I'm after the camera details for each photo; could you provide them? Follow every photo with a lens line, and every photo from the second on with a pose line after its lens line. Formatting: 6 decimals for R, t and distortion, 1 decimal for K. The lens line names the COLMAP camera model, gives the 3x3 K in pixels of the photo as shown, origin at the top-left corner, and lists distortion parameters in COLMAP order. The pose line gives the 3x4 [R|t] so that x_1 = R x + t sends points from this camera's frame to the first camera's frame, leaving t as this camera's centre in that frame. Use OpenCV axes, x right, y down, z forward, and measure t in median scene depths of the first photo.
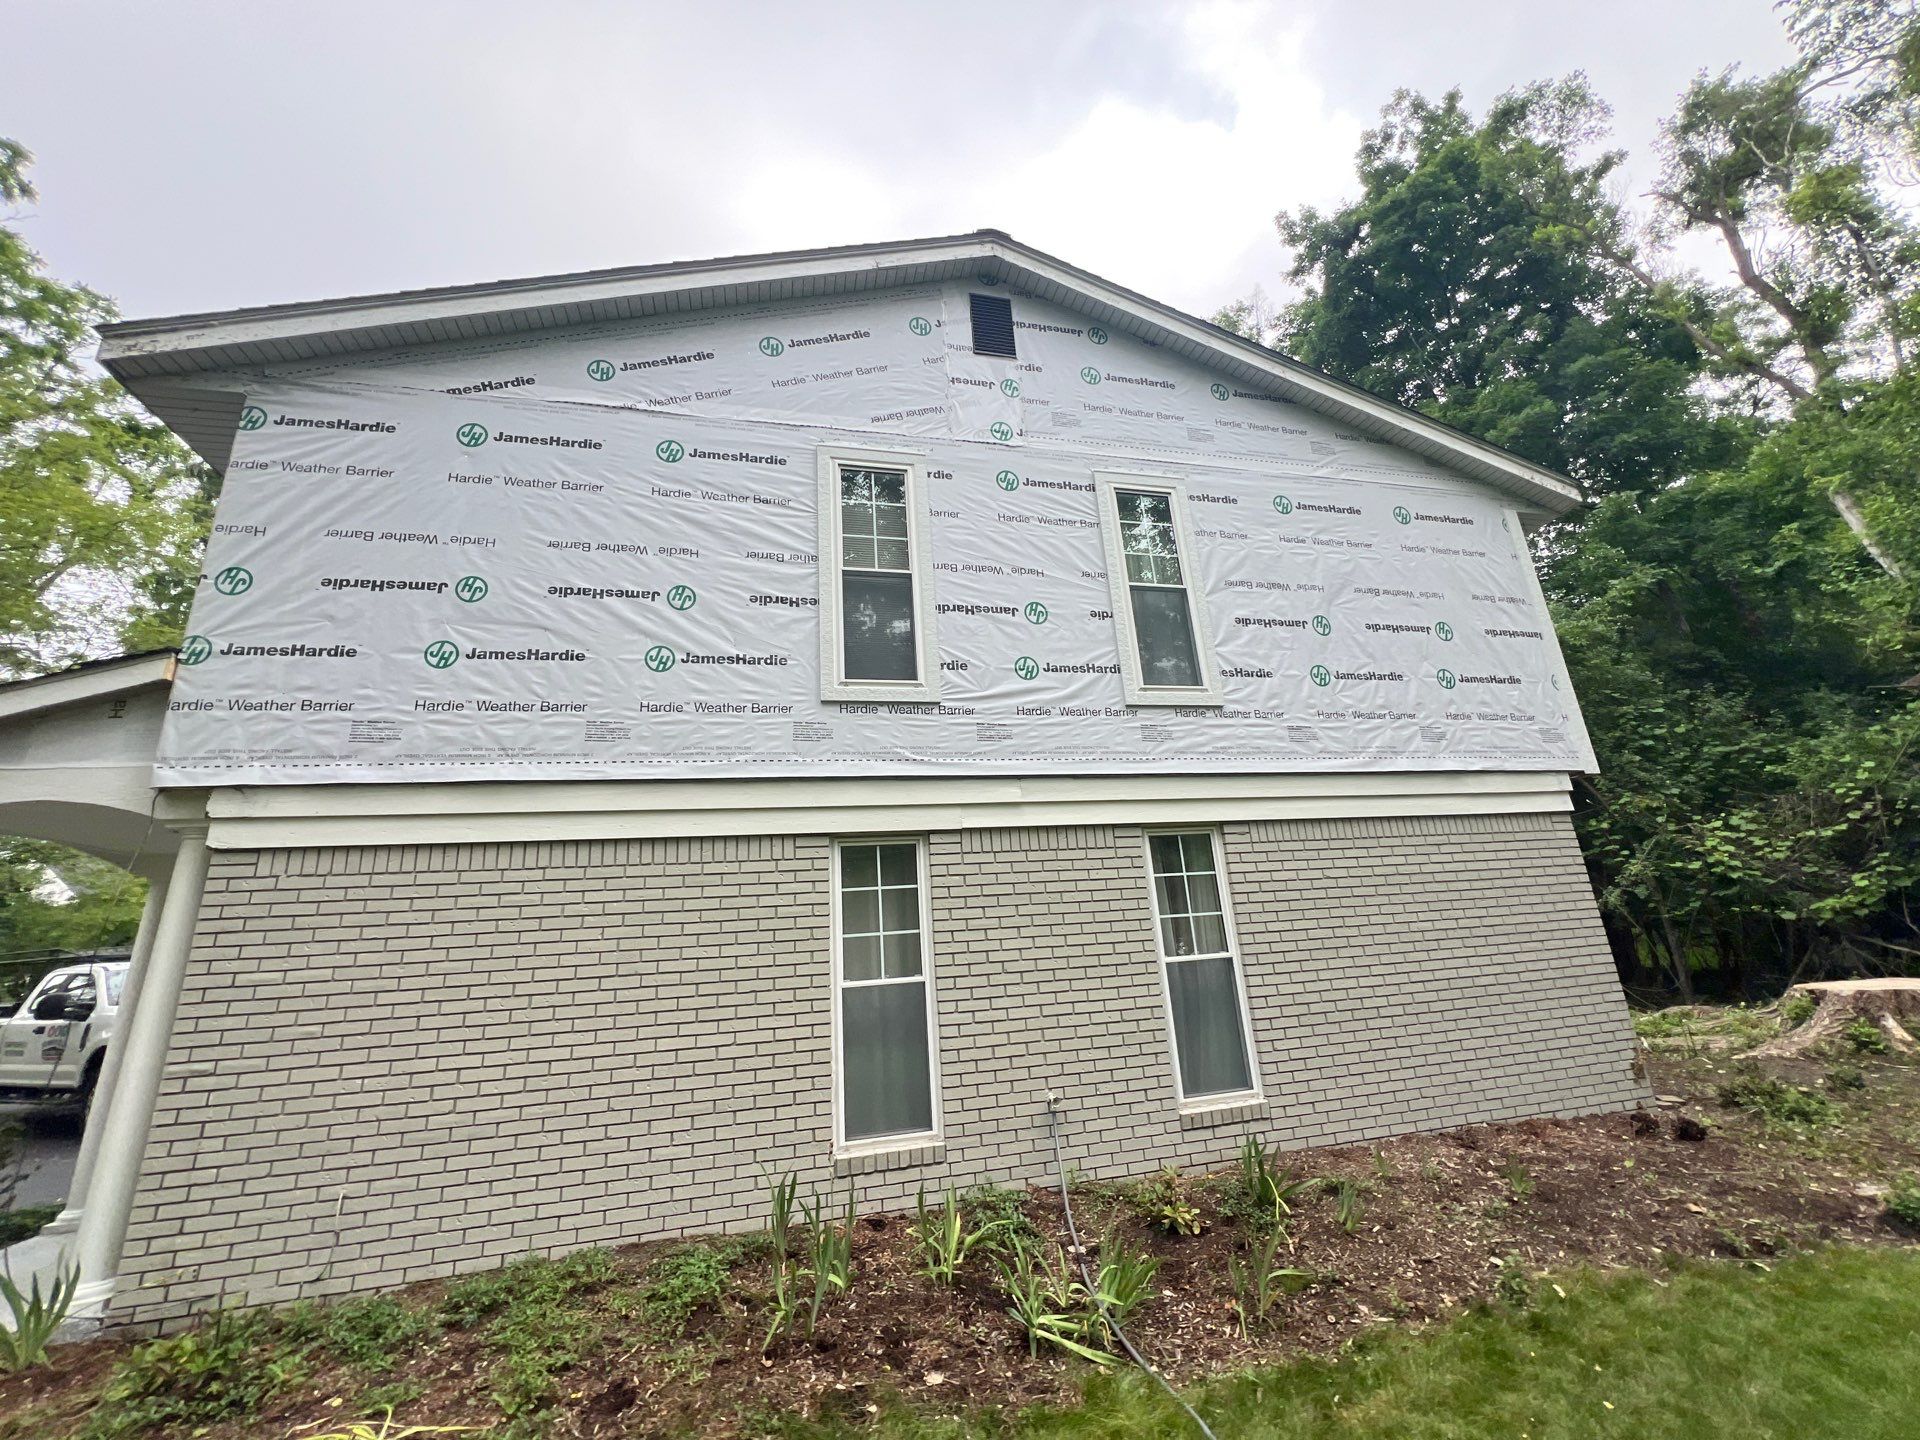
lens RADIAL K [[618.6, 0, 918.8], [0, 618.6, 772.4], [0, 0, 1]] dist [-0.012614, 0.011594]
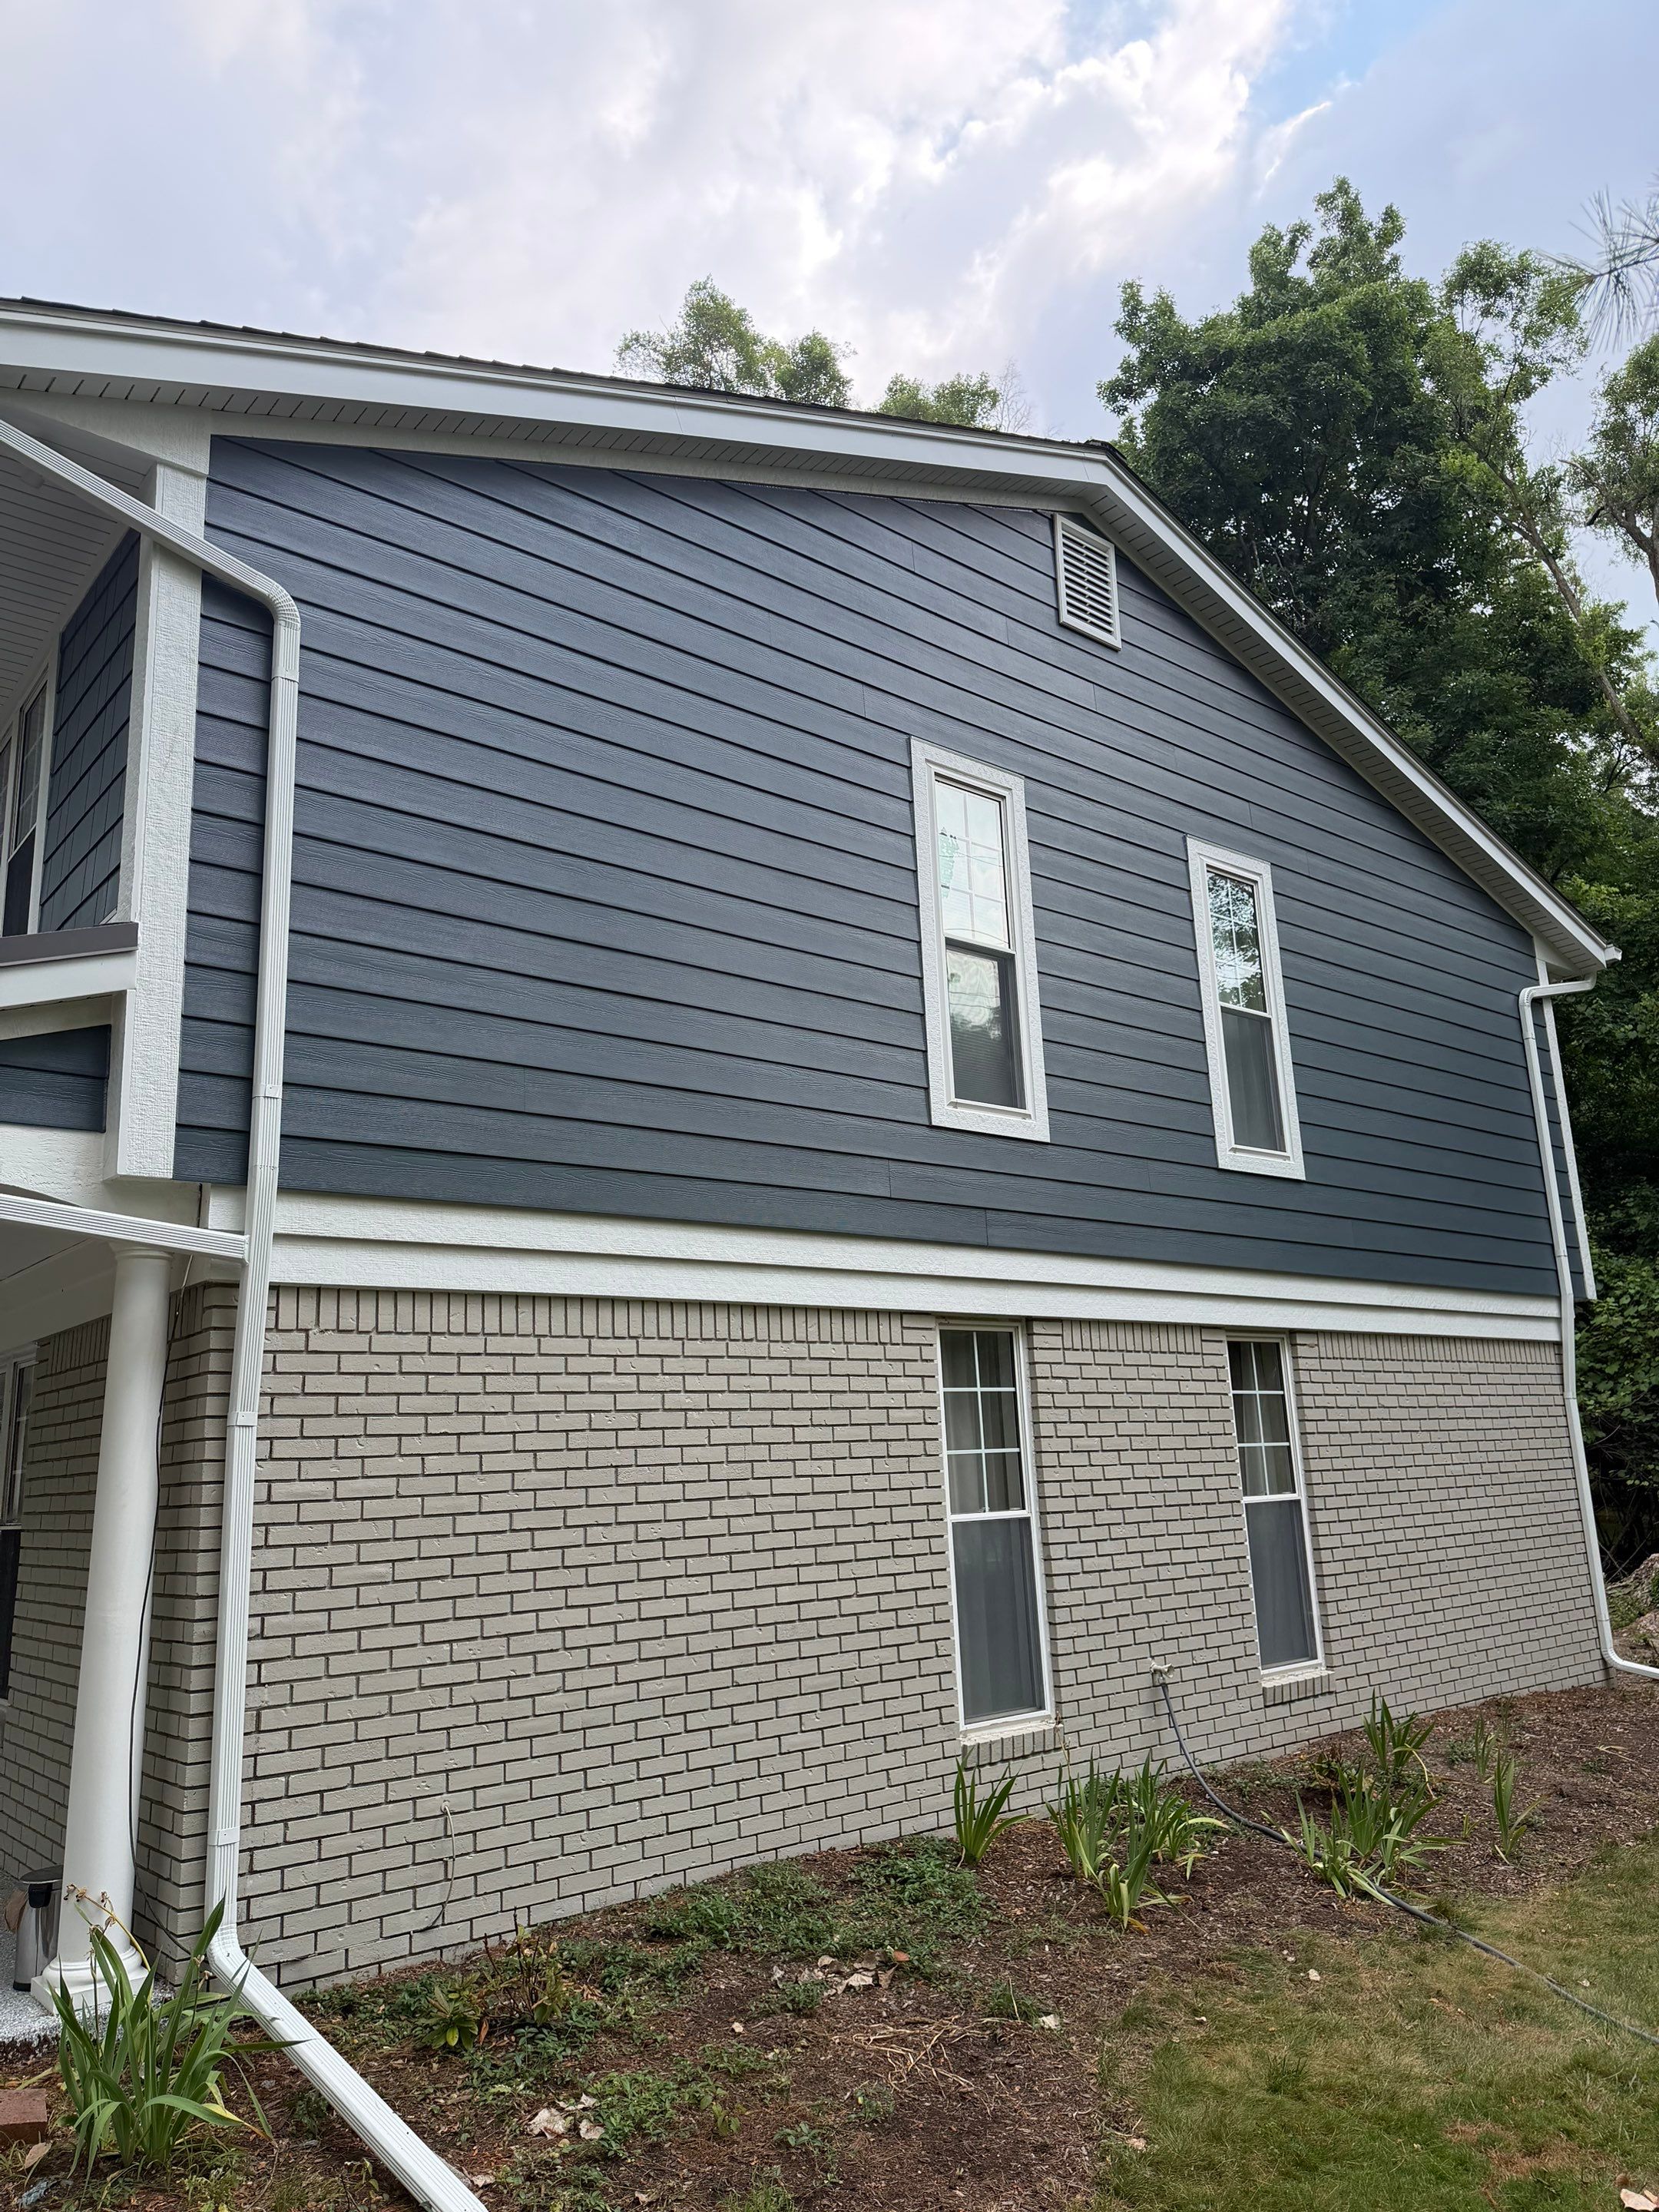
lens RADIAL K [[1384.4, 0, 731.8], [0, 1384.4, 1169.6], [0, 0, 1]] dist [0.118304, -0.141451]
pose [[0.906209, 0.110315, 0.408186, -1.042330], [-0.116911, 0.993103, -0.008841, -0.026376], [-0.406346, -0.039709, 0.912856, -0.391355]]
